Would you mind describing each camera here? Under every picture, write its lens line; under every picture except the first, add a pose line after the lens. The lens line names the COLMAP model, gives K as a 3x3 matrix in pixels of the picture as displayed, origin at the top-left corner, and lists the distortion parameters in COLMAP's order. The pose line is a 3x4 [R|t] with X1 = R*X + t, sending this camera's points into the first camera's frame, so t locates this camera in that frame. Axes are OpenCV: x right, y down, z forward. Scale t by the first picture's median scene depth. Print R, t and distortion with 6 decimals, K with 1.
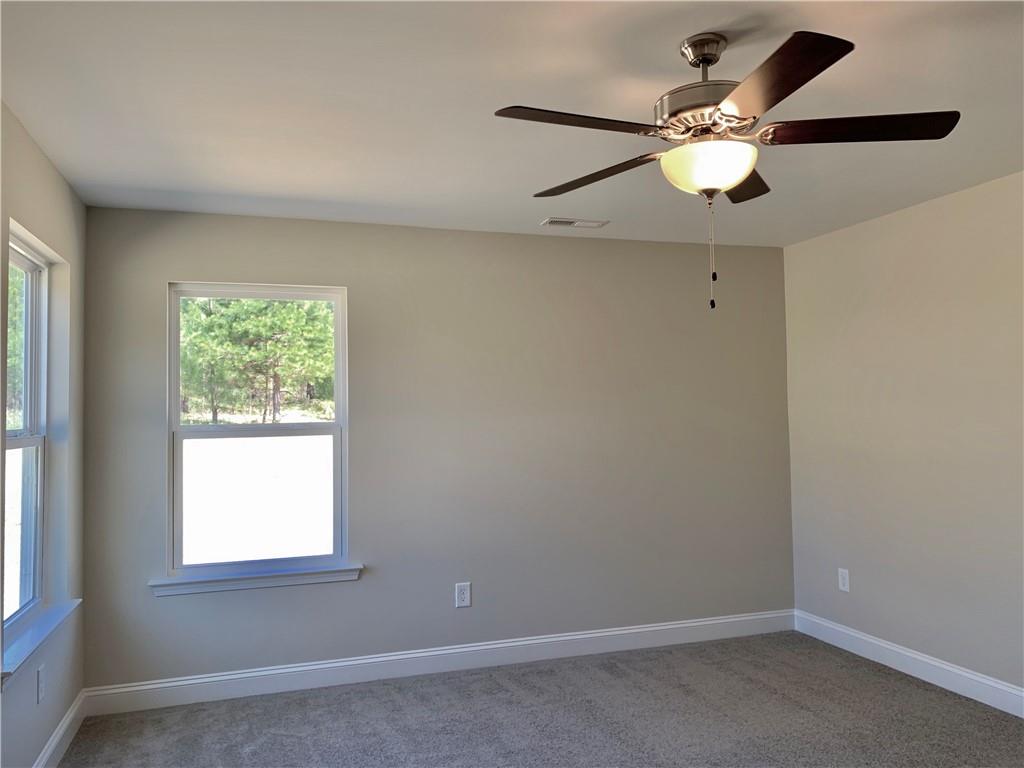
lens RADIAL K [[783.1, 0, 543.2], [0, 783.1, 381.3], [0, 0, 1]] dist [0.043664, -0.041227]
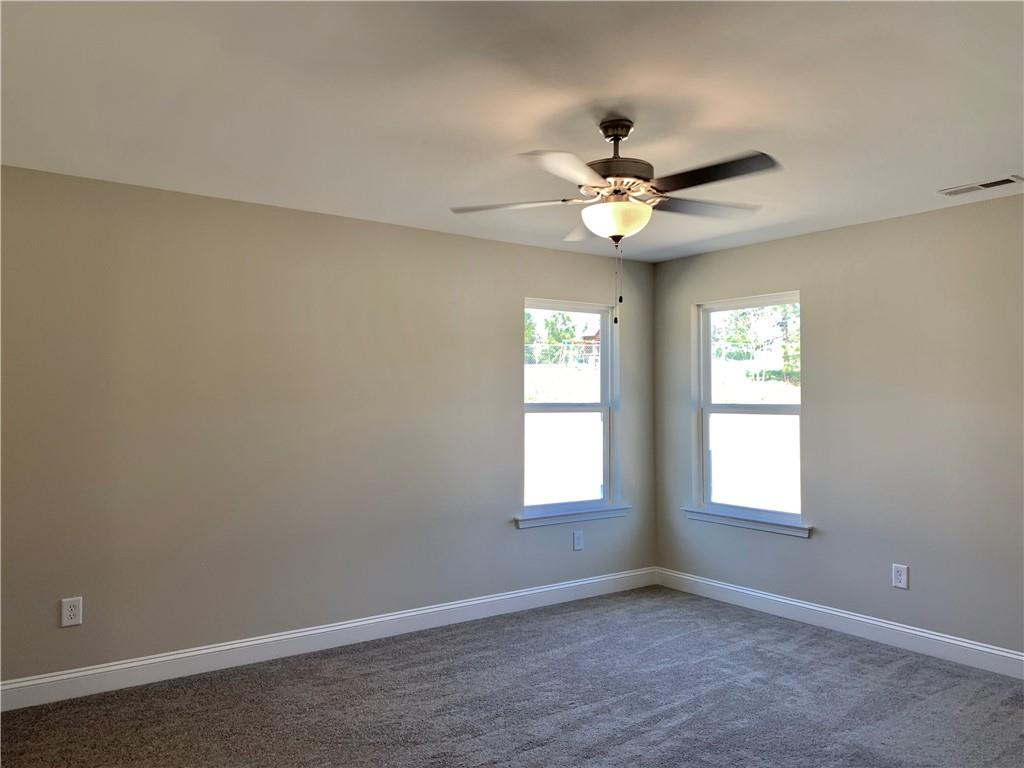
lens RADIAL K [[783.1, 0, 505.1], [0, 783.1, 387.2], [0, 0, 1]] dist [0.043664, -0.041227]
pose [[0.311985, 0.004373, -0.950077, 0.780798], [0.029426, 0.999465, 0.014263, -0.004807], [0.949631, -0.032407, 0.311689, 0.214416]]
